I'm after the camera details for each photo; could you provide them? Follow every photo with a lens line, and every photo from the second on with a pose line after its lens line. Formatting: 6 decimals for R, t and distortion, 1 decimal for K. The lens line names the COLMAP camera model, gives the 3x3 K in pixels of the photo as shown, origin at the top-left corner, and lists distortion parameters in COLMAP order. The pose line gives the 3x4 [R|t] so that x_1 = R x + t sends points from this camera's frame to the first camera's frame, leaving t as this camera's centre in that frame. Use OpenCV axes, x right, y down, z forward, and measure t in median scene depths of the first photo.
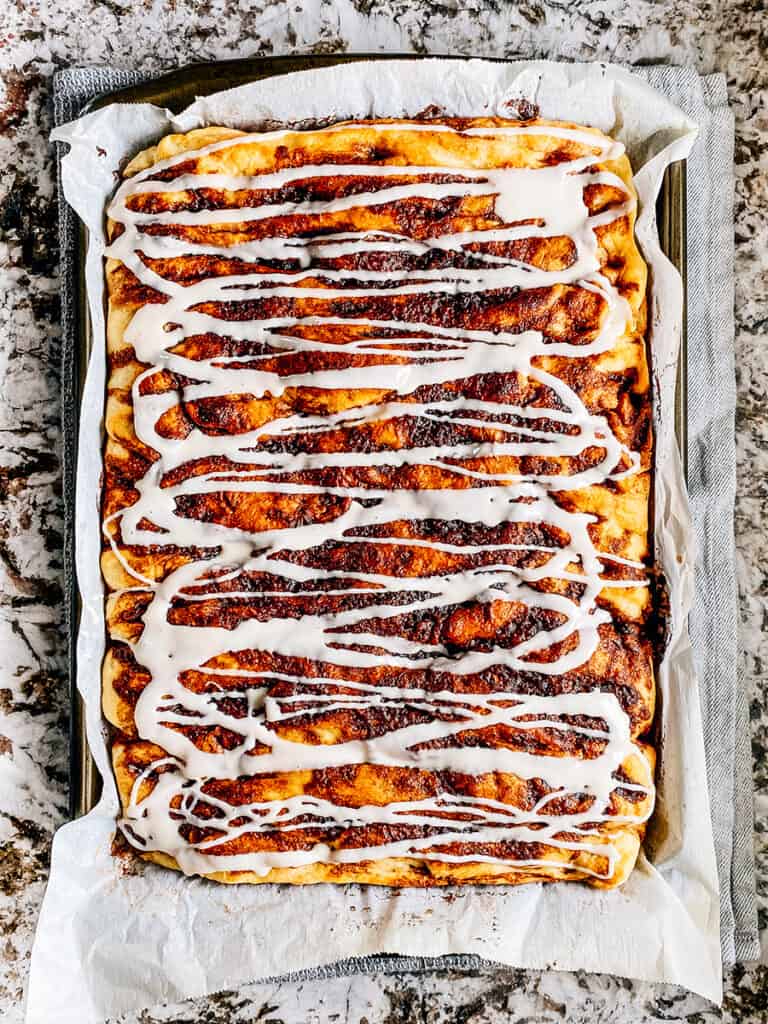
lens RADIAL K [[913.8, 0, 391.5], [0, 913.8, 523.0], [0, 0, 1]] dist [-0.026565, 0.022959]
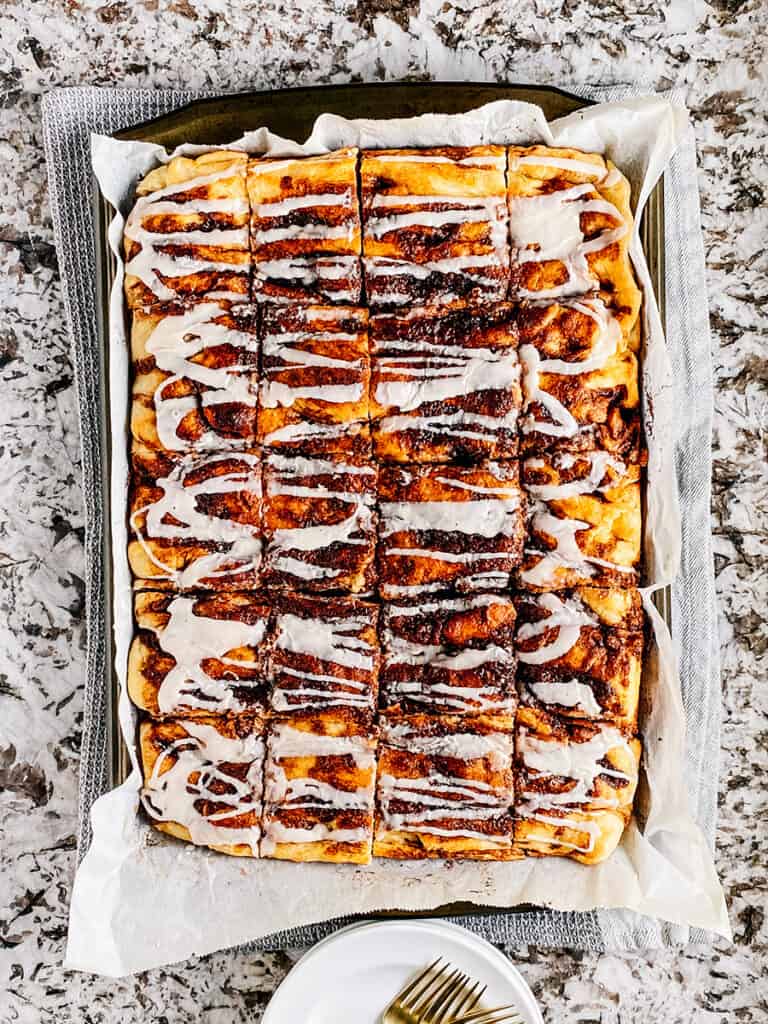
lens RADIAL K [[1371.1, 0, 386.1], [0, 1371.1, 507.8], [0, 0, 1]] dist [0.020612, 0.000000]
pose [[0.998151, 0.023330, -0.056123, -0.003379], [-0.021779, 0.999368, 0.028101, -0.076533], [0.056743, -0.026827, 0.998028, -0.601147]]
